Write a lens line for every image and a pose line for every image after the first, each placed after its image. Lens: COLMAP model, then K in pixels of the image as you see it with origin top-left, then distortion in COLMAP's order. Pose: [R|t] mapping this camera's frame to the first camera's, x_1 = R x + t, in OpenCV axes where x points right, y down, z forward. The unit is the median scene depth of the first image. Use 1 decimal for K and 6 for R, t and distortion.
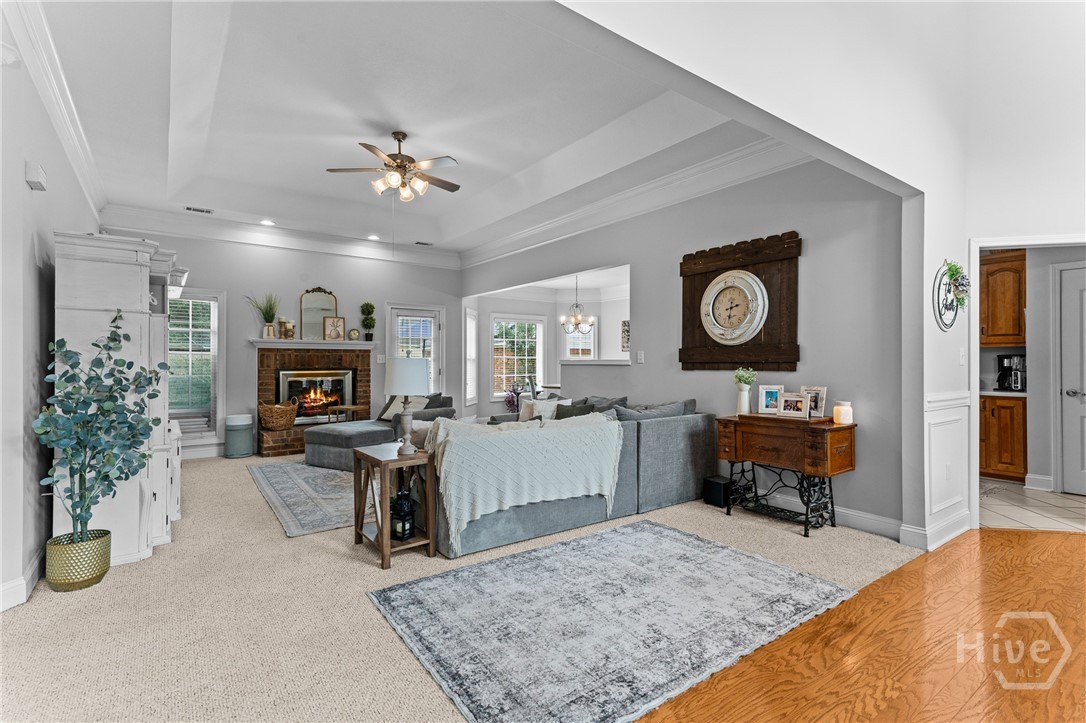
lens RADIAL K [[447.5, 0, 540.2], [0, 447.5, 358.8], [0, 0, 1]] dist [0.002417, -0.001054]
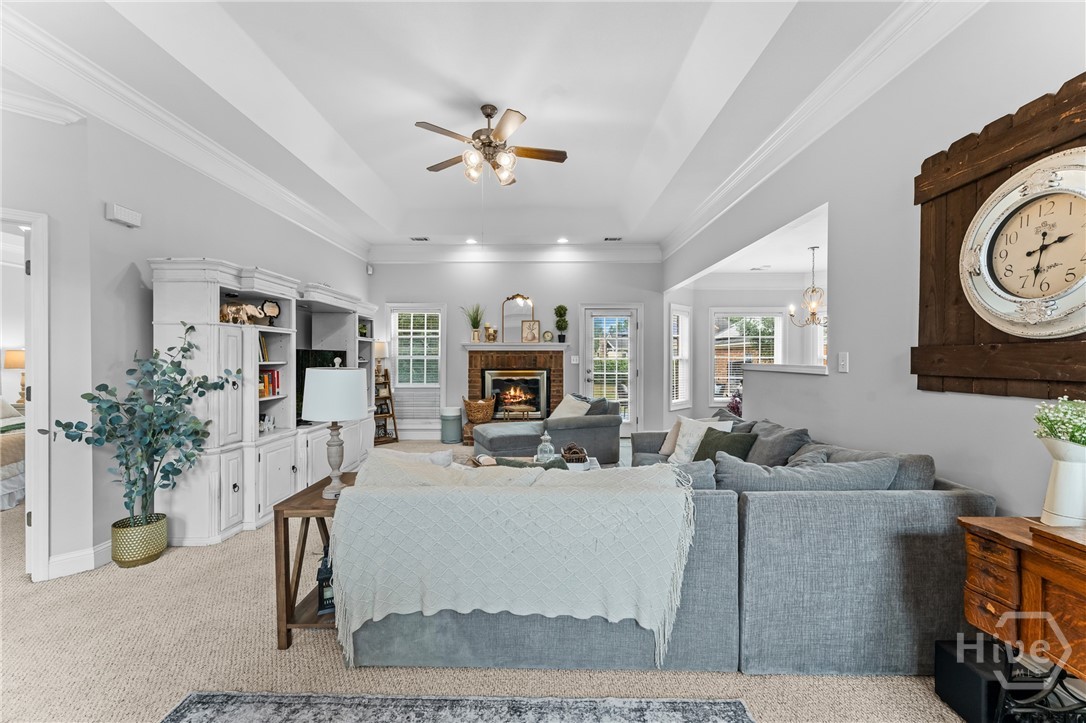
lens RADIAL K [[420.1, 0, 525.3], [0, 420.1, 362.8], [0, 0, 1]] dist [-0.002586, -0.000641]
pose [[0.826772, 0.005809, -0.562507, 0.120566], [0.001840, 0.999913, 0.013032, -0.006825], [0.562534, -0.011809, 0.826690, 0.200235]]
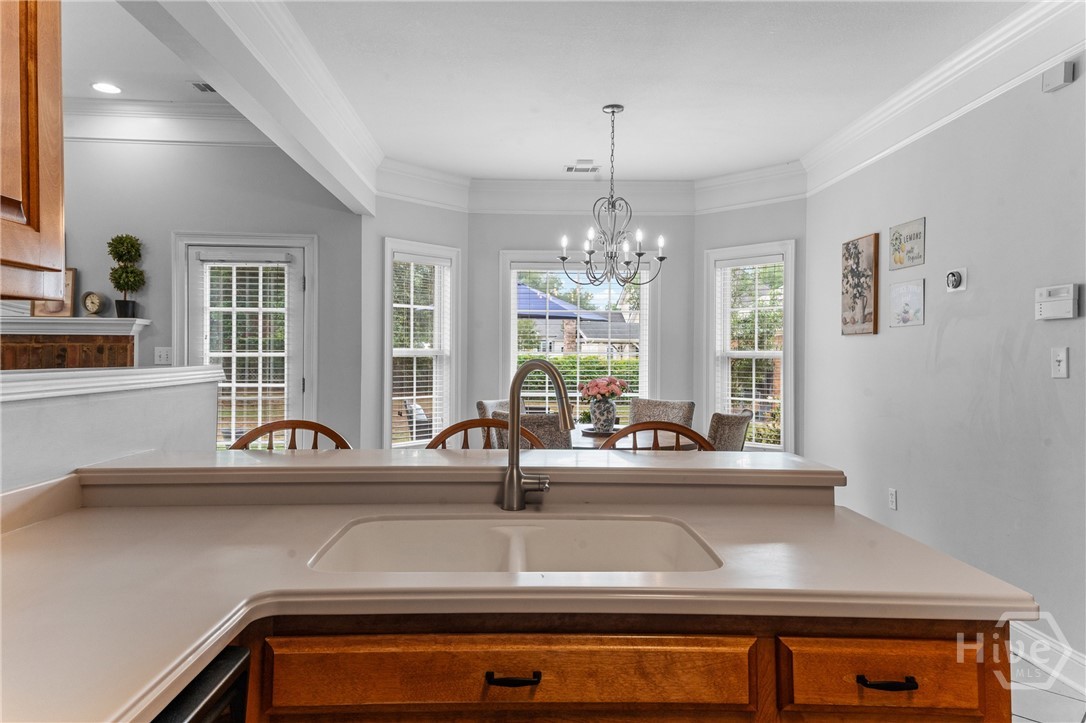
lens RADIAL K [[447.5, 0, 546.6], [0, 447.5, 354.0], [0, 0, 1]] dist [0.002417, -0.001054]
pose [[0.858069, 0.010387, -0.513430, 0.299565], [-0.003425, 0.999889, 0.014503, -0.012702], [0.513524, -0.010686, 0.858009, 1.082490]]
